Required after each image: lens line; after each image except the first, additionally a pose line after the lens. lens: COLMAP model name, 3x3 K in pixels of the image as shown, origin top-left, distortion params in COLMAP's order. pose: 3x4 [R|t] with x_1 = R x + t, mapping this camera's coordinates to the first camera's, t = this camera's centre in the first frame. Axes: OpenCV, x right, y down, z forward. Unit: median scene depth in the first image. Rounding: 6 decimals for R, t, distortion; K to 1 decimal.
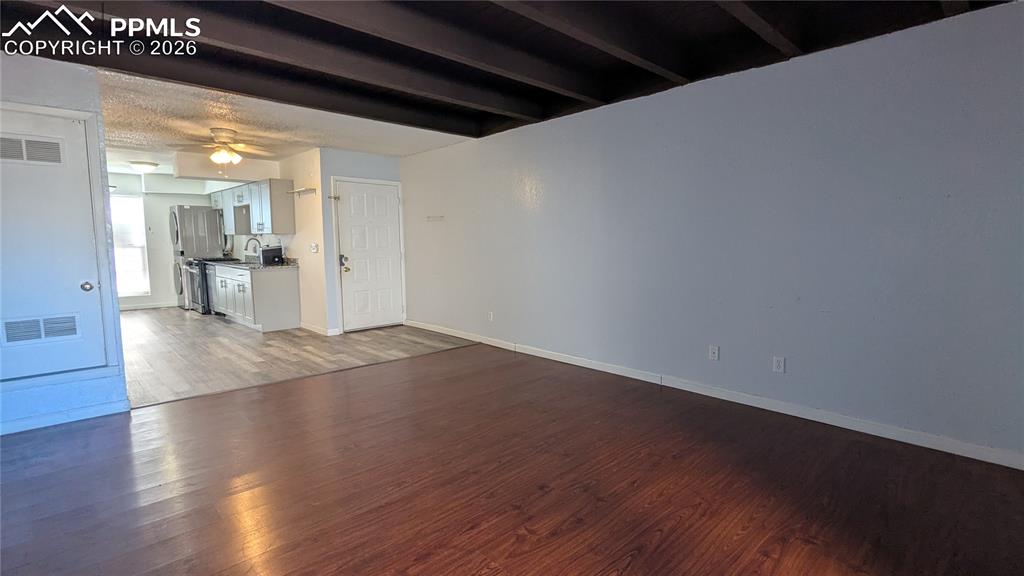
lens RADIAL K [[483.0, 0, 521.4], [0, 483.0, 291.3], [0, 0, 1]] dist [0.003245, -0.010139]
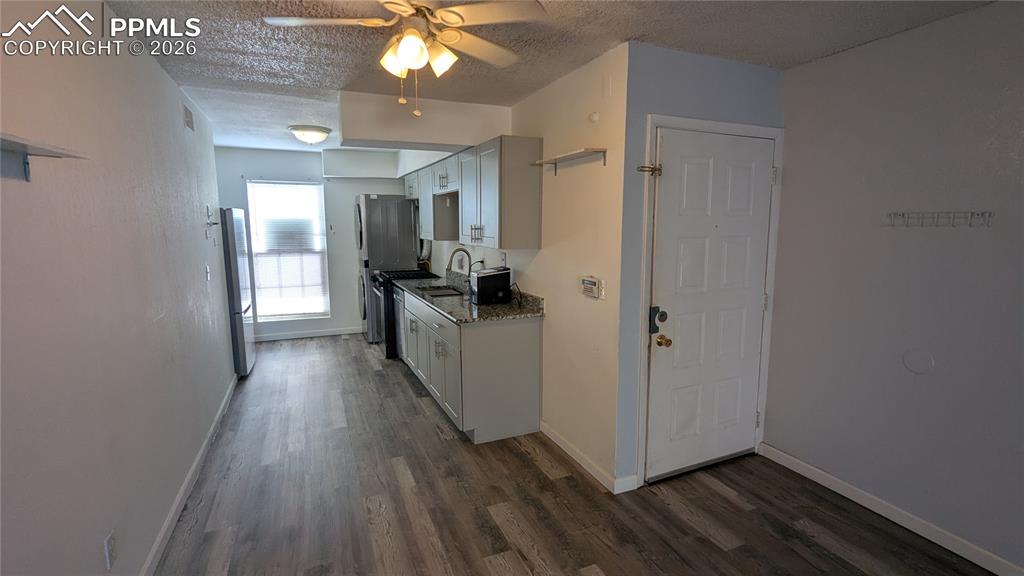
lens RADIAL K [[483.0, 0, 521.4], [0, 483.0, 291.3], [0, 0, 1]] dist [0.003245, -0.010139]
pose [[0.937391, 0.050498, -0.344599, -0.289876], [-0.039317, 0.998451, 0.039362, -0.086944], [0.346053, -0.023349, 0.937924, 0.487896]]
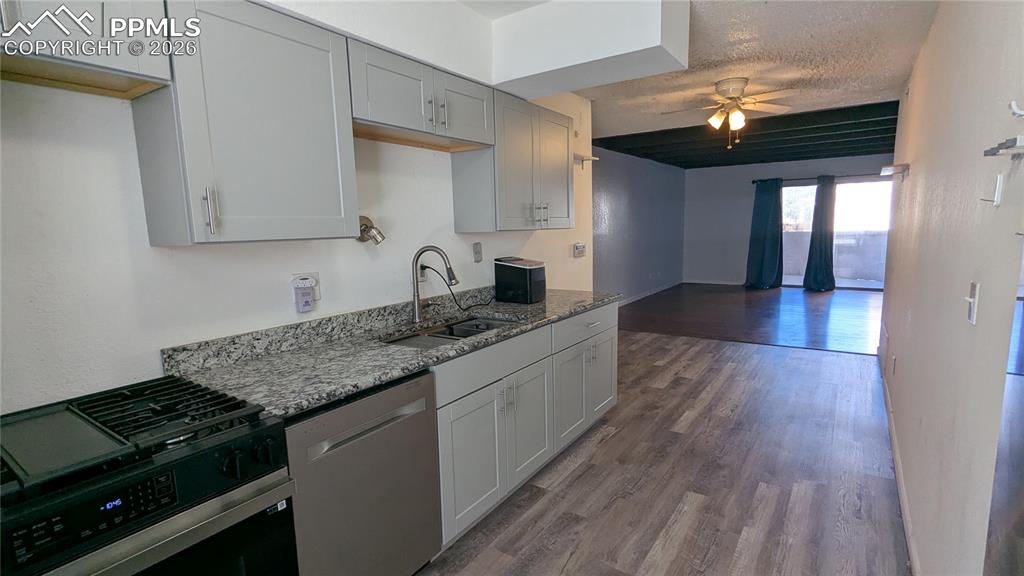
lens RADIAL K [[483.0, 0, 521.4], [0, 483.0, 291.3], [0, 0, 1]] dist [0.003245, -0.010139]
pose [[-0.198278, -0.128387, 0.971701, -0.903932], [0.128309, 0.979453, 0.155593, -0.126398], [-0.971711, 0.155528, -0.177731, 1.035510]]
